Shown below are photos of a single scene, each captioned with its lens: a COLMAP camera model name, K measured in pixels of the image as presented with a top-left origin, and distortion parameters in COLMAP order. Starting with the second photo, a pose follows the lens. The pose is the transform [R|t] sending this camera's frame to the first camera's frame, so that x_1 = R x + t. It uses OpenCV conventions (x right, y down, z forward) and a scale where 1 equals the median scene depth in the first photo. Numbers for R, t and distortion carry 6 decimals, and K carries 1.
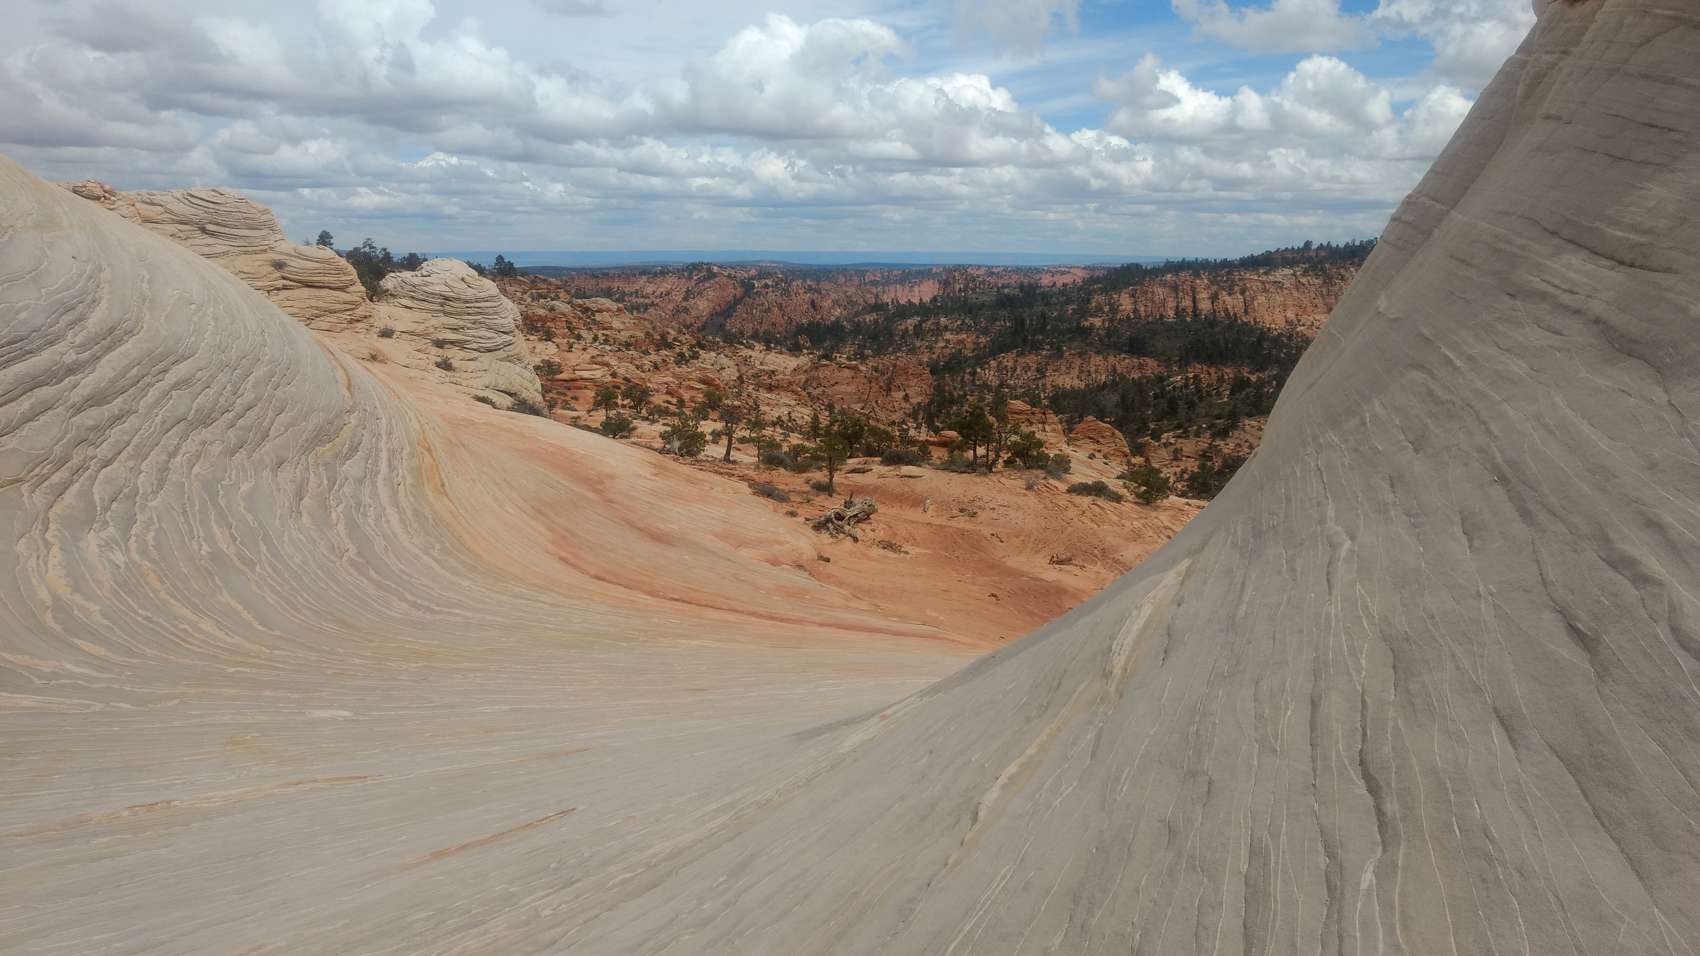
lens RADIAL K [[1315.5, 0, 853.0], [0, 1315.5, 465.9], [0, 0, 1]] dist [0.040100, -0.010043]
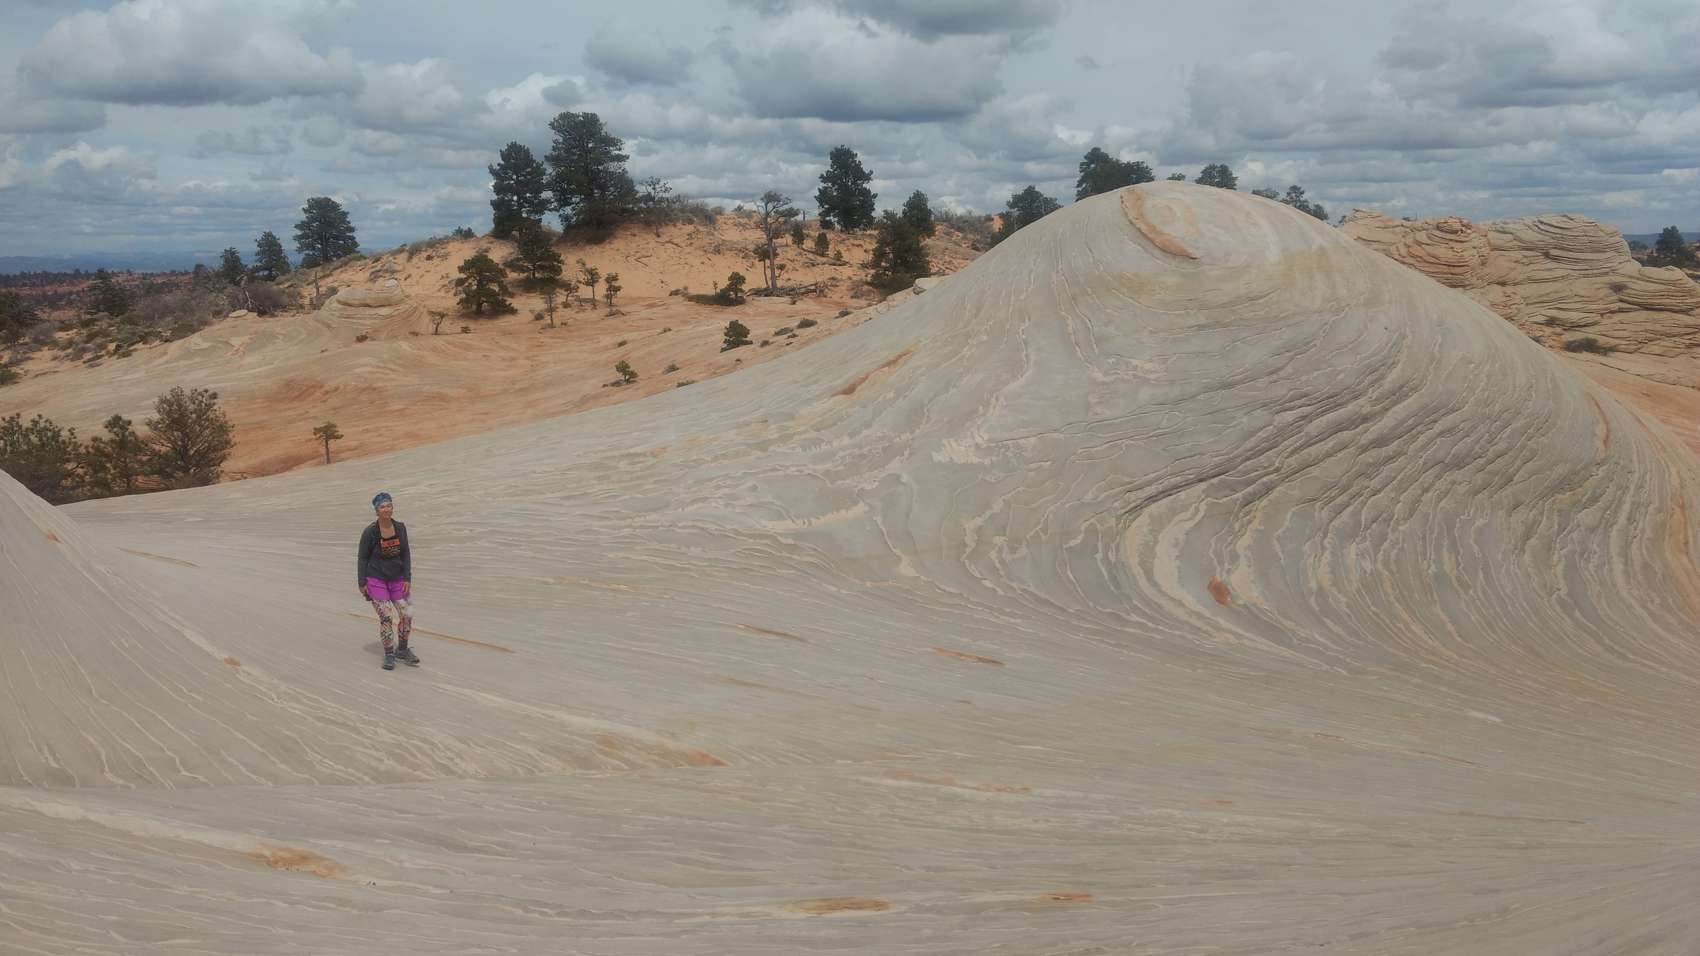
lens RADIAL K [[1320.1, 0, 845.6], [0, 1320.1, 467.7], [0, 0, 1]] dist [-0.010262, 0.064718]
pose [[0.578174, 0.118328, -0.807288, 0.154998], [-0.111717, 0.991590, 0.065331, -0.041321], [0.808229, 0.052415, 0.586531, -0.165264]]
